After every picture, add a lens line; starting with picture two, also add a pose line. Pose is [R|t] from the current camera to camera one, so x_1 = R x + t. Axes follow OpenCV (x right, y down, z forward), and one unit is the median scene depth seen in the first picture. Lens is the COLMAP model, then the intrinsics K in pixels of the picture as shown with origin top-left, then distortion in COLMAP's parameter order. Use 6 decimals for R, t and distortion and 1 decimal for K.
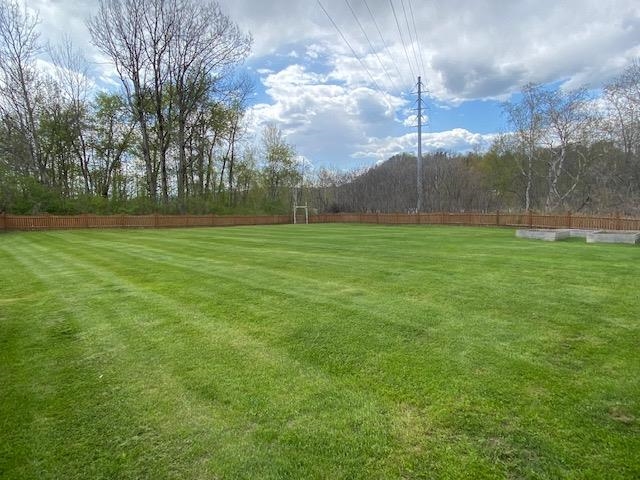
lens RADIAL K [[386.2, 0, 318.3], [0, 386.2, 241.6], [0, 0, 1]] dist [0.080510, -0.085662]
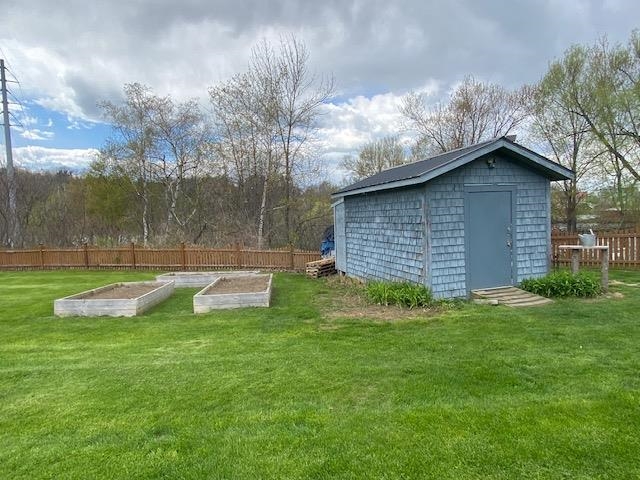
lens RADIAL K [[386.2, 0, 318.3], [0, 386.2, 241.6], [0, 0, 1]] dist [0.080510, -0.085662]
pose [[0.669101, -0.040653, 0.742058, 0.125354], [0.091942, 0.995360, -0.028373, -0.016322], [-0.737462, 0.087211, 0.669735, 0.147563]]
